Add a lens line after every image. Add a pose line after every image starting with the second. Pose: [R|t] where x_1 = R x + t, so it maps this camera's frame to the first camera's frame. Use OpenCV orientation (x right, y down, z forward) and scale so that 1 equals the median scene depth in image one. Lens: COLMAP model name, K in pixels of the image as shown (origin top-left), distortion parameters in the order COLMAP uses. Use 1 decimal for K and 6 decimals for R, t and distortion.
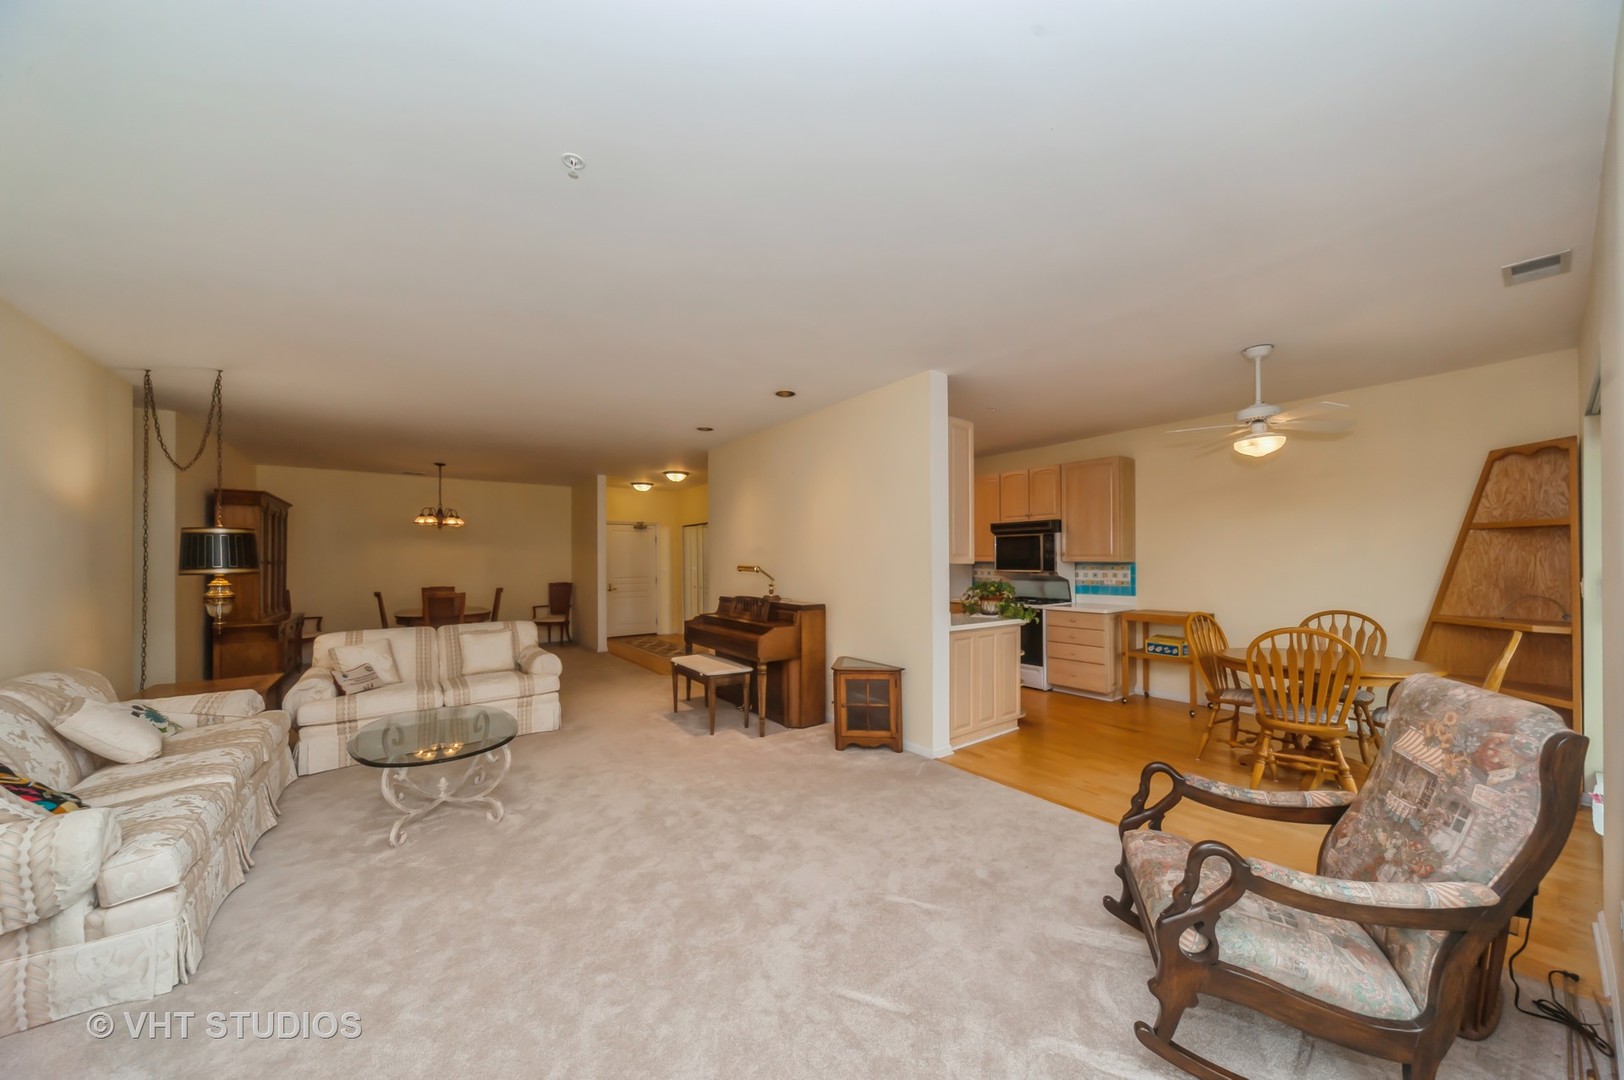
lens RADIAL K [[557.3, 0, 830.3], [0, 557.3, 560.4], [0, 0, 1]] dist [0.001452, 0.000086]
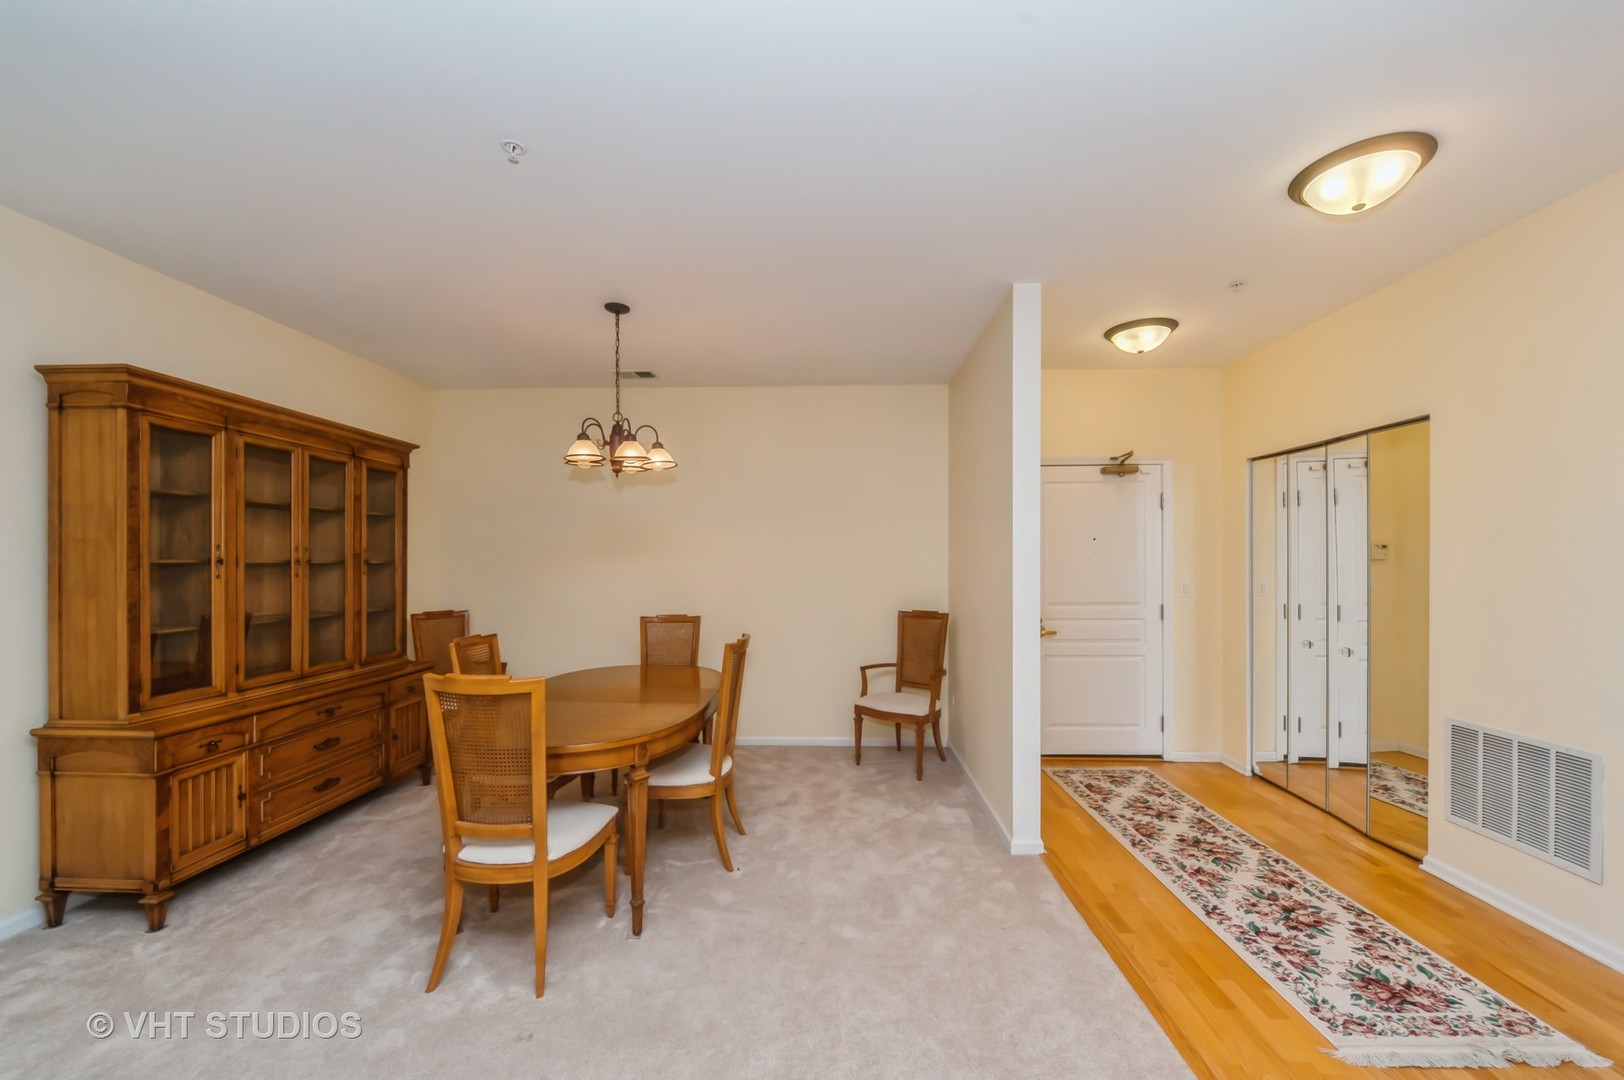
lens RADIAL K [[617.5, 0, 810.4], [0, 617.5, 555.4], [0, 0, 1]] dist [-0.001600, -0.001664]
pose [[0.768849, 0.003606, -0.639421, -0.330341], [-0.005360, 0.999985, -0.000806, -0.001439], [0.639408, 0.004047, 0.768857, 0.773803]]
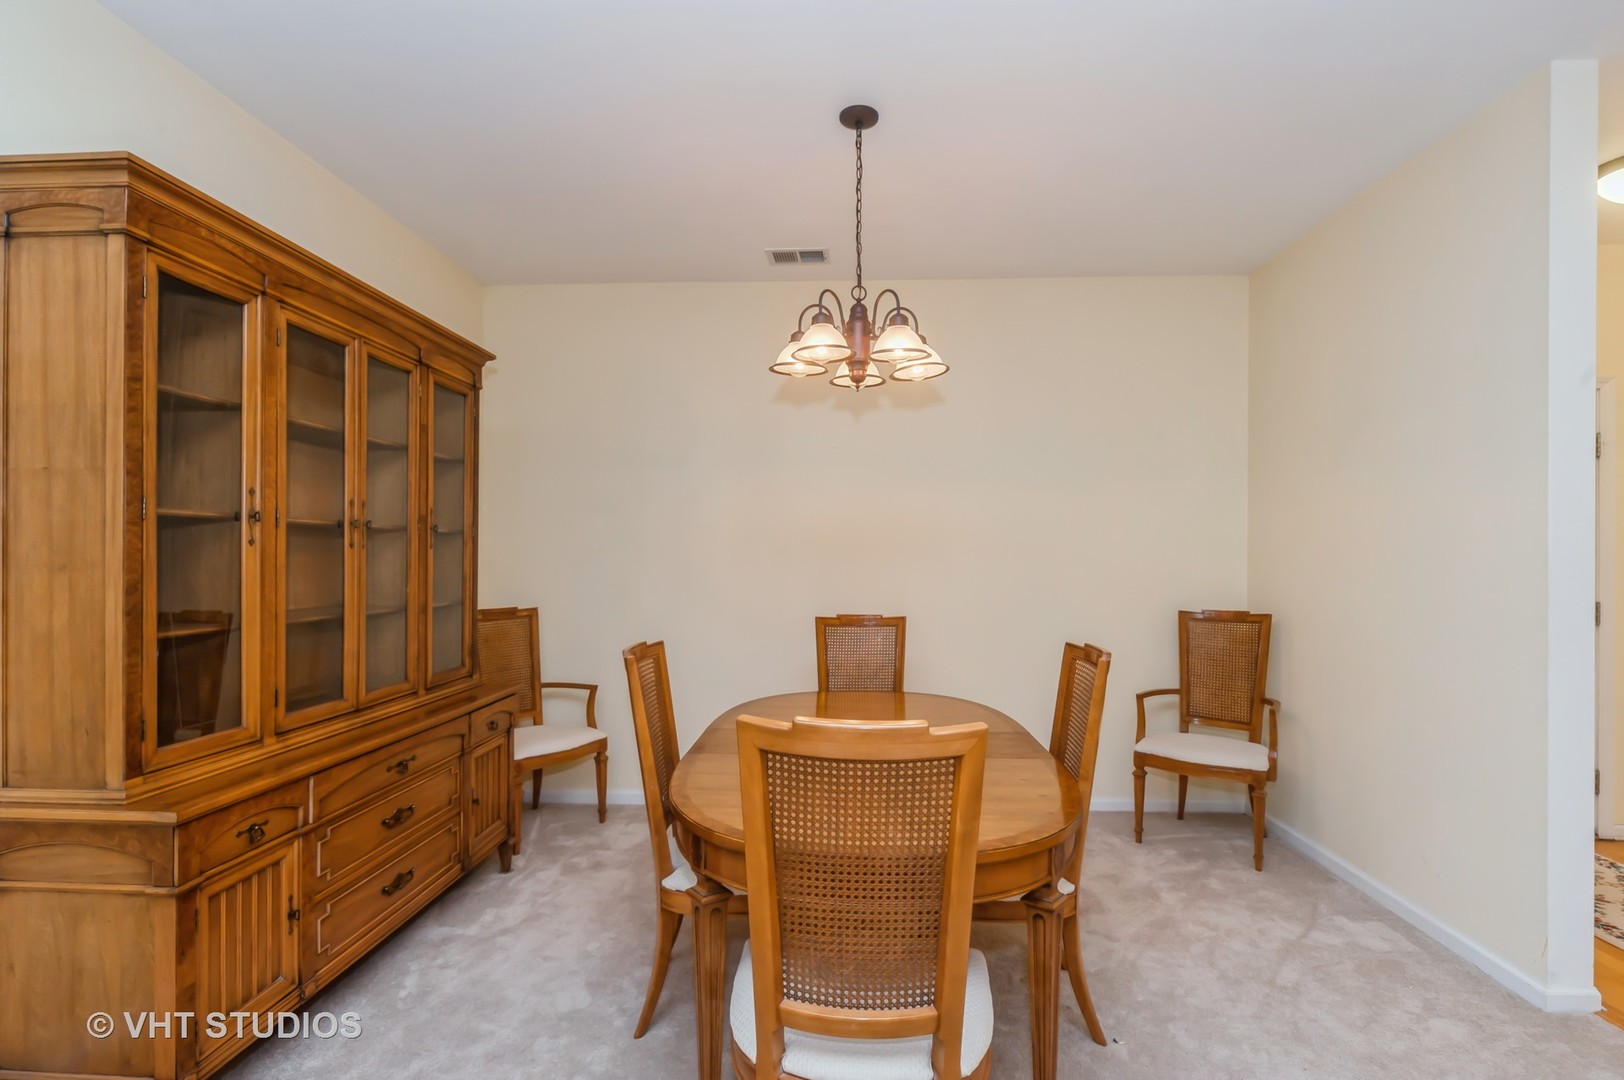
lens RADIAL K [[779.8, 0, 822.1], [0, 779.8, 546.3], [0, 0, 1]] dist [-0.003414, 0.000858]
pose [[0.762059, 0.005088, -0.647487, -0.505274], [-0.008161, 0.999965, -0.001748, 0.013065], [0.647456, 0.006616, 0.762074, 0.751037]]
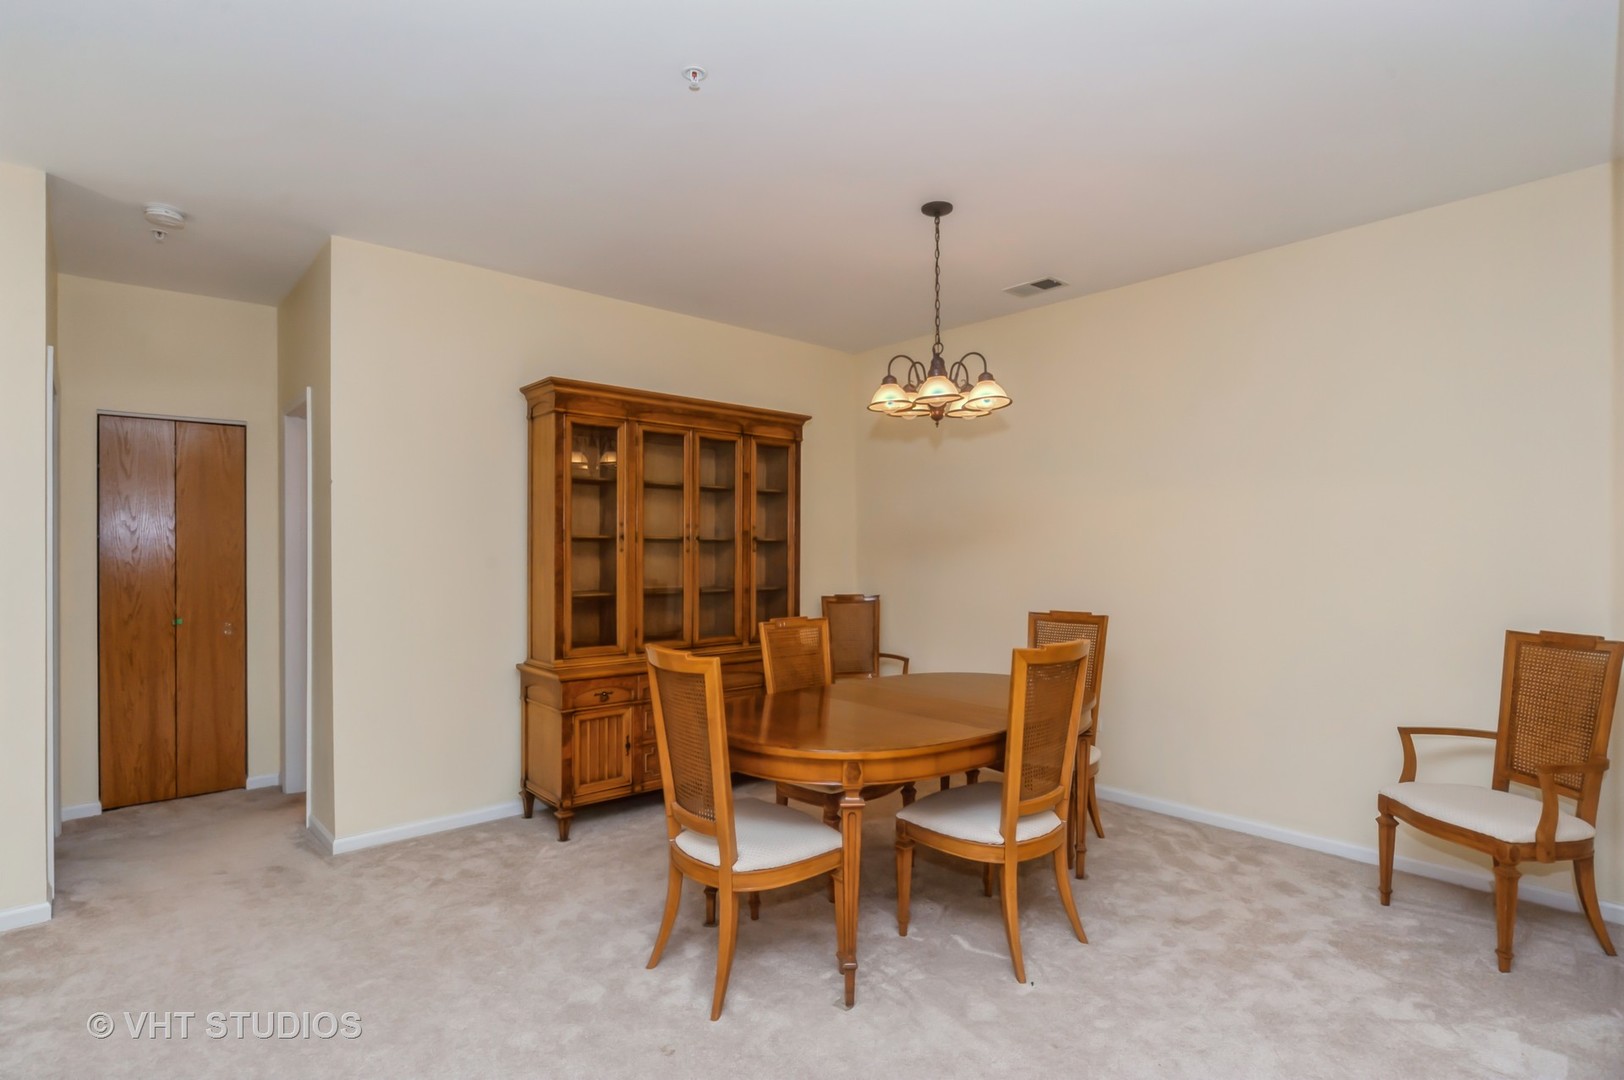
lens RADIAL K [[779.8, 0, 824.8], [0, 779.8, 546.5], [0, 0, 1]] dist [-0.003414, 0.000858]
pose [[0.092157, 0.000786, -0.995744, -0.293029], [-0.001869, 0.999998, 0.000617, 0.009761], [0.995743, 0.001805, 0.092159, 0.920453]]
